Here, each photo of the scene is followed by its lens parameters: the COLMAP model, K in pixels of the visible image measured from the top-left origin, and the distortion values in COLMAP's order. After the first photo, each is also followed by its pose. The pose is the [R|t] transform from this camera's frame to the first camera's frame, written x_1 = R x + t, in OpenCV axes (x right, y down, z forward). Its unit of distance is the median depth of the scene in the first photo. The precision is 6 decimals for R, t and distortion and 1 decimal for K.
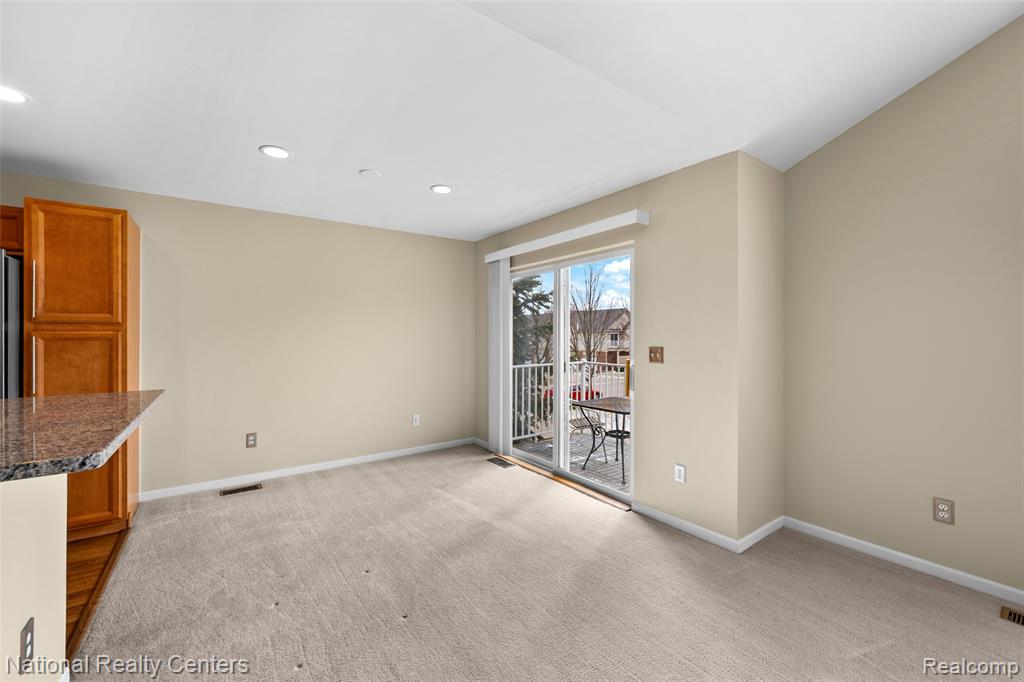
lens RADIAL K [[410.3, 0, 508.6], [0, 410.3, 336.1], [0, 0, 1]] dist [-0.002095, -0.000235]
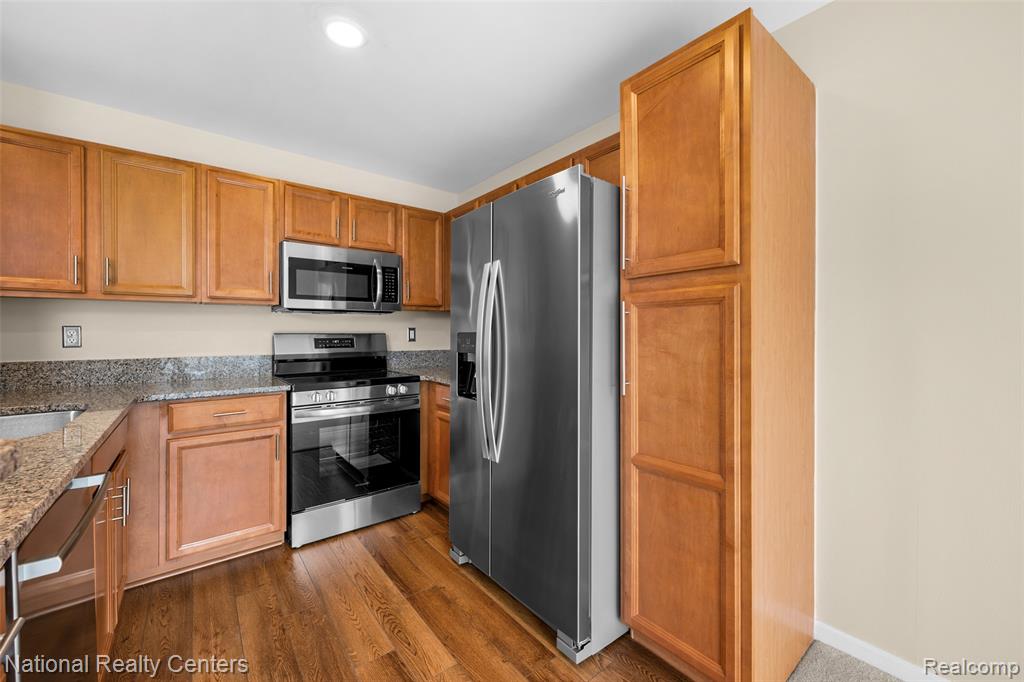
lens RADIAL K [[409.2, 0, 508.8], [0, 409.2, 333.9], [0, 0, 1]] dist [0.000109, 0.000038]
pose [[0.048314, 0.001972, -0.998830, -0.396588], [0.002288, 0.999995, 0.002085, 0.033556], [0.998830, -0.002386, 0.048309, 0.564861]]
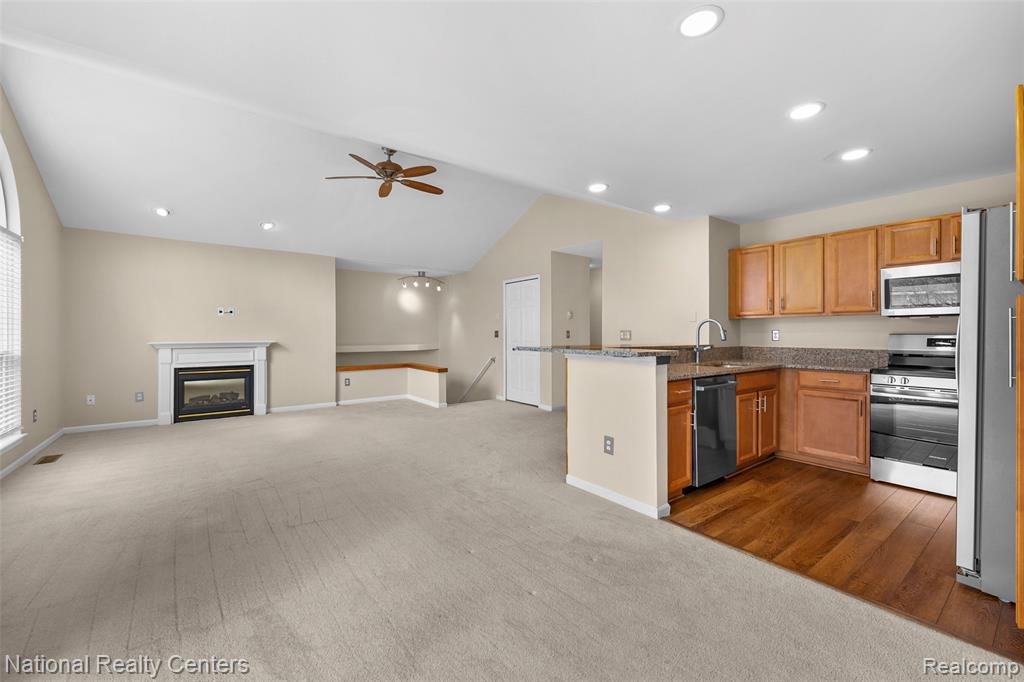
lens RADIAL K [[409.2, 0, 508.8], [0, 409.2, 333.9], [0, 0, 1]] dist [0.000109, 0.000038]
pose [[-0.999597, -0.000421, -0.028392, -0.180193], [-0.000445, 1.000000, 0.000844, 0.032448], [0.028392, 0.000857, -0.999596, 1.195152]]
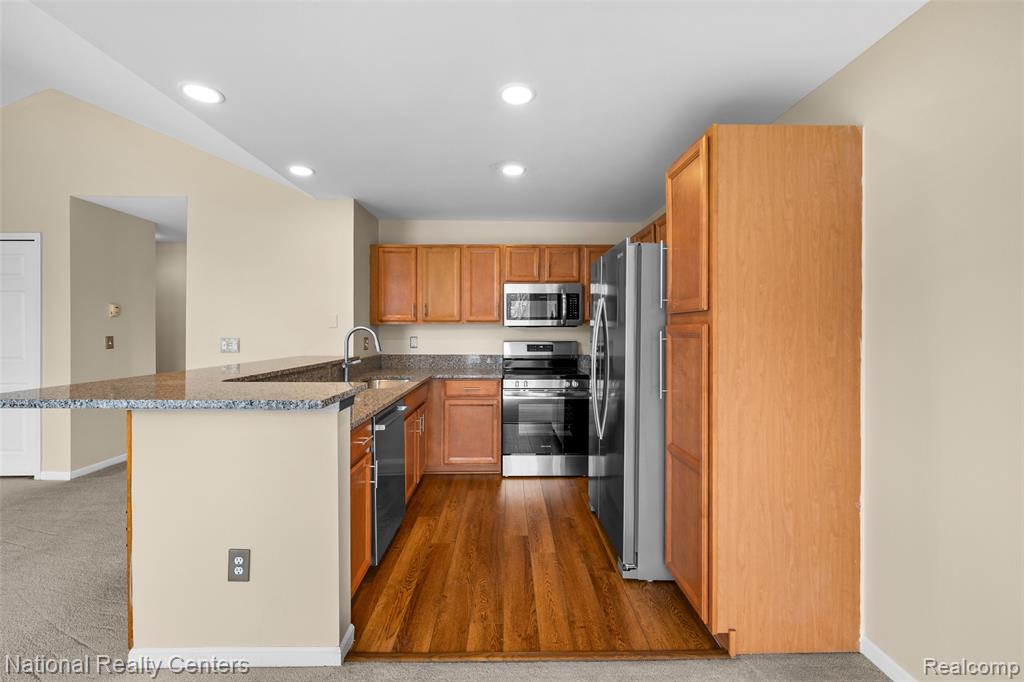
lens RADIAL K [[409.1, 0, 507.2], [0, 409.1, 328.3], [0, 0, 1]] dist [-0.000259, -0.000072]
pose [[-0.571088, -0.002579, -0.820885, -0.205461], [-0.000801, 0.999996, -0.002584, -0.001773], [0.820888, -0.000818, -0.571088, 0.861380]]
